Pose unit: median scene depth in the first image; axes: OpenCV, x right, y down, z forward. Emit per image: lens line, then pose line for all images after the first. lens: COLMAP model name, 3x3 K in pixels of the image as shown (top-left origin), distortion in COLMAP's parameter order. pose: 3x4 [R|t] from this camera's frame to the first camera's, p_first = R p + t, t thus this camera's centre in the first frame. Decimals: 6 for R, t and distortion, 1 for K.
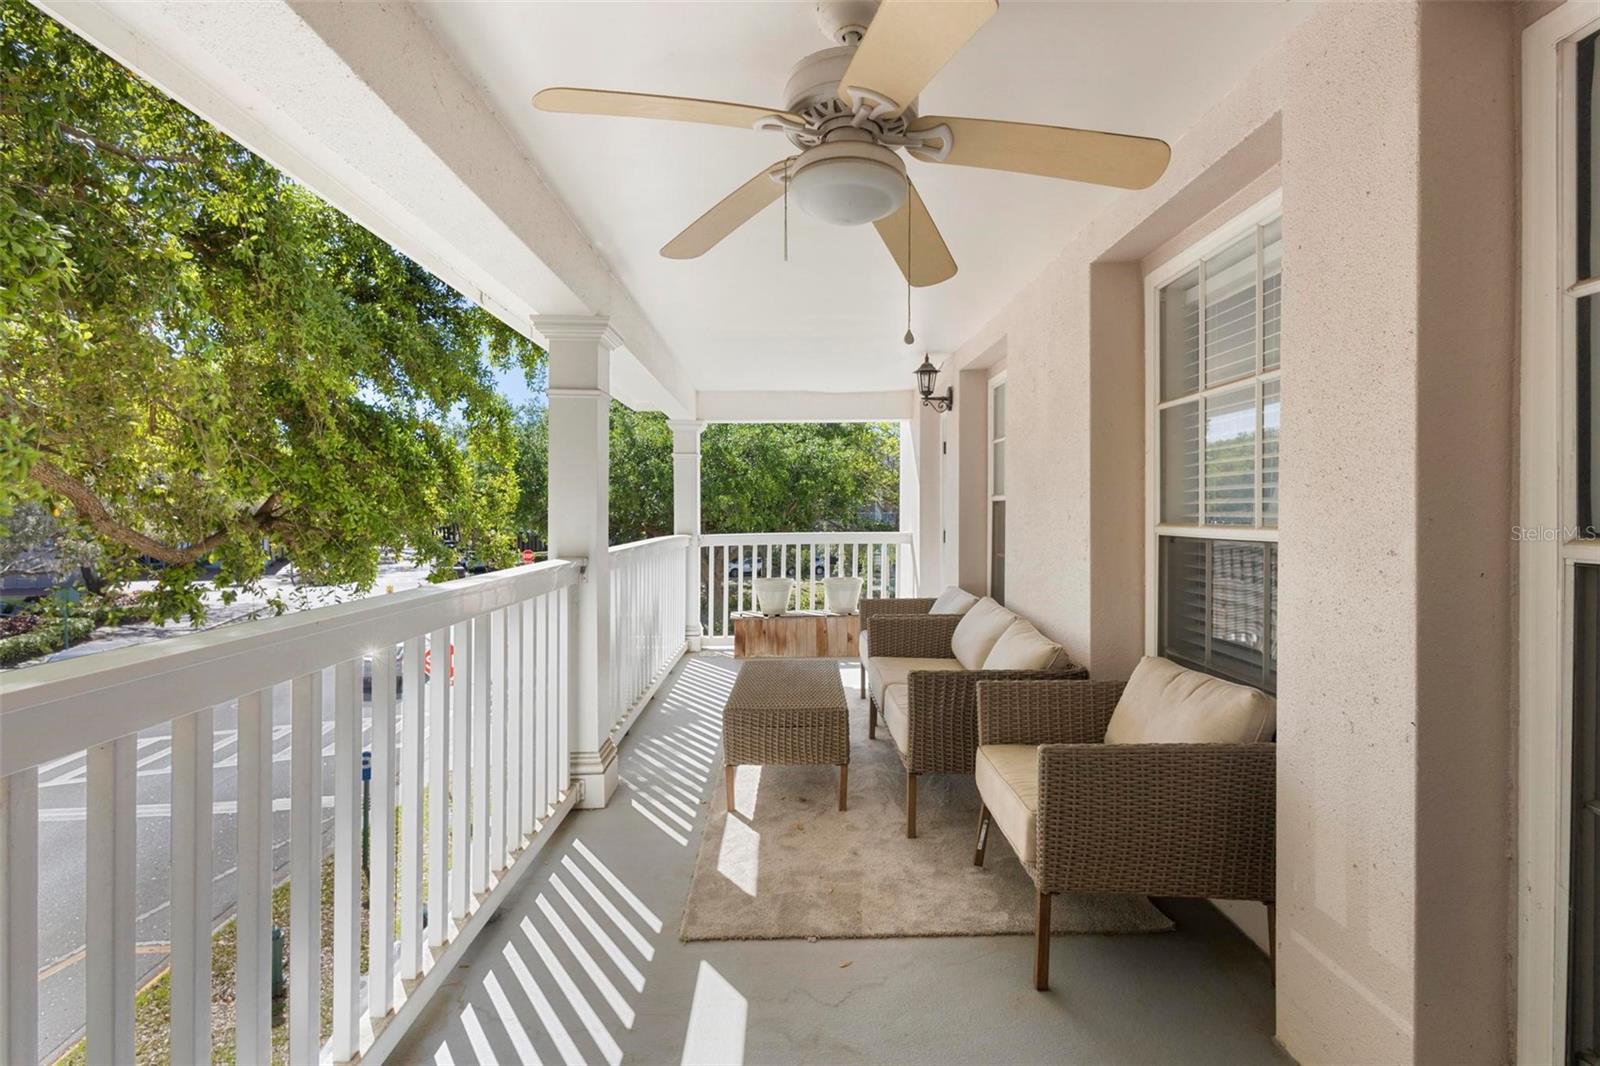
lens RADIAL K [[740.9, 0, 800.8], [0, 740.9, 517.2], [0, 0, 1]] dist [0.000296, 0.000388]
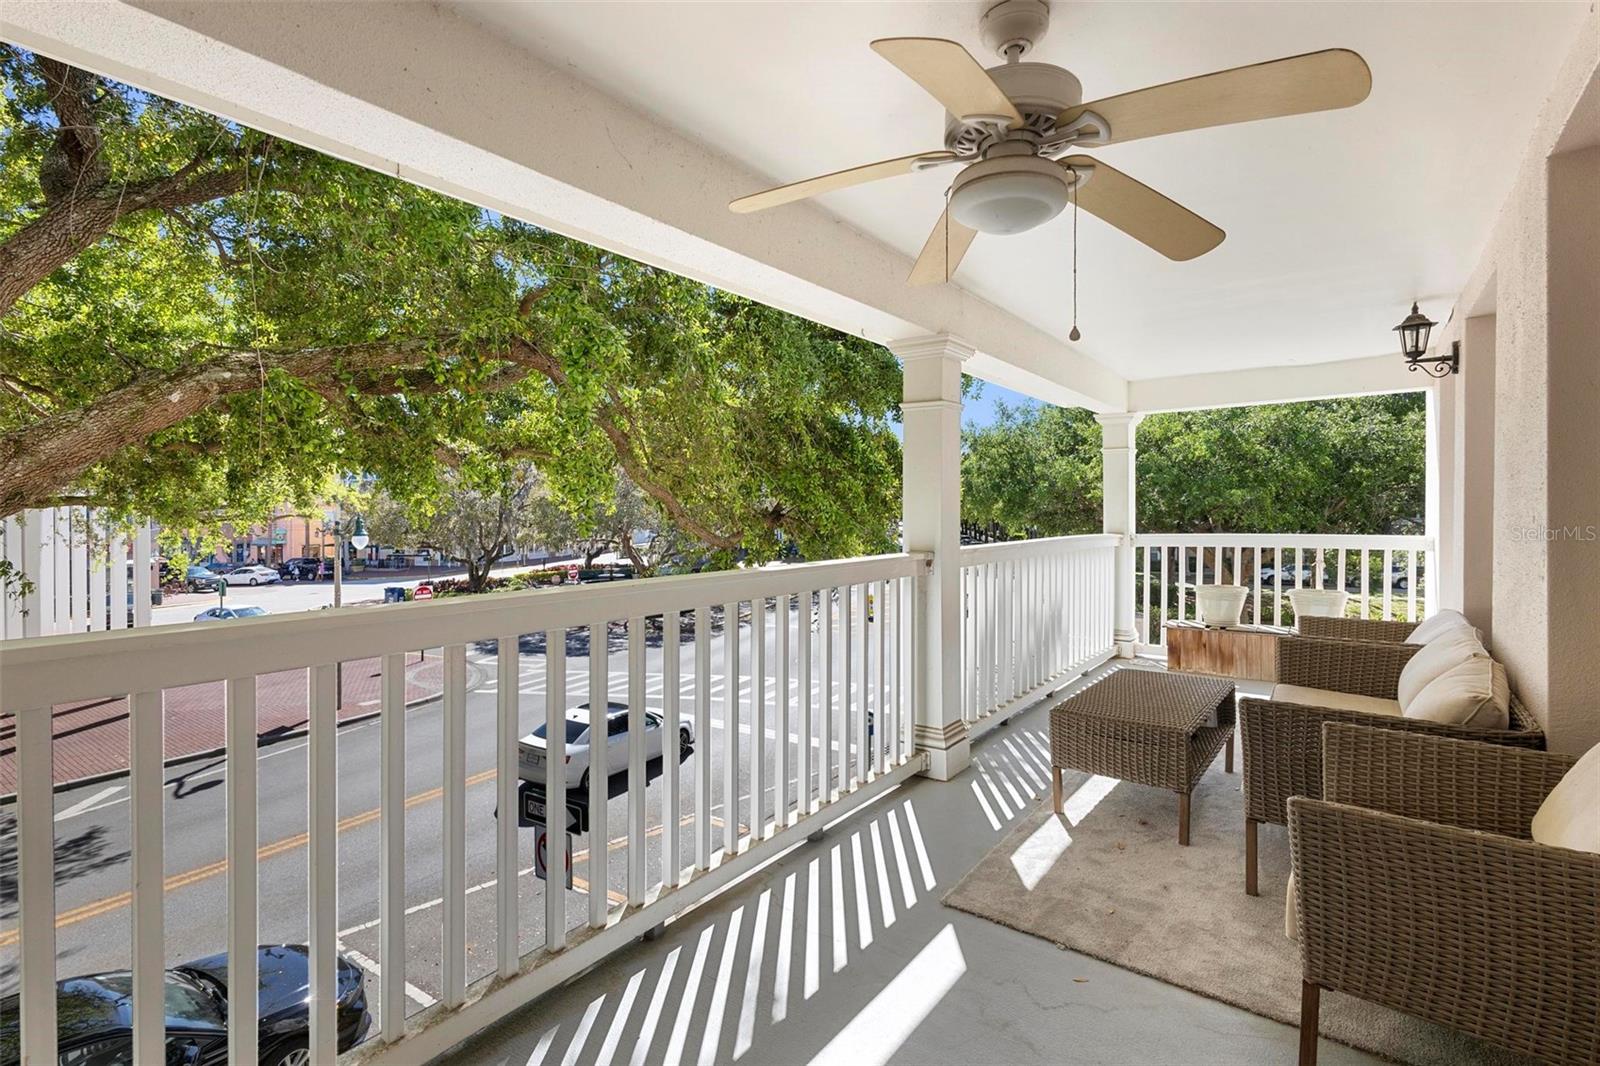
lens RADIAL K [[741.1, 0, 797.8], [0, 741.1, 511.6], [0, 0, 1]] dist [0.004376, 0.000013]
pose [[0.779784, -0.000404, -0.626048, 0.139374], [-0.001686, 0.999995, -0.002745, -0.001728], [0.626046, 0.003196, 0.779779, 0.003813]]
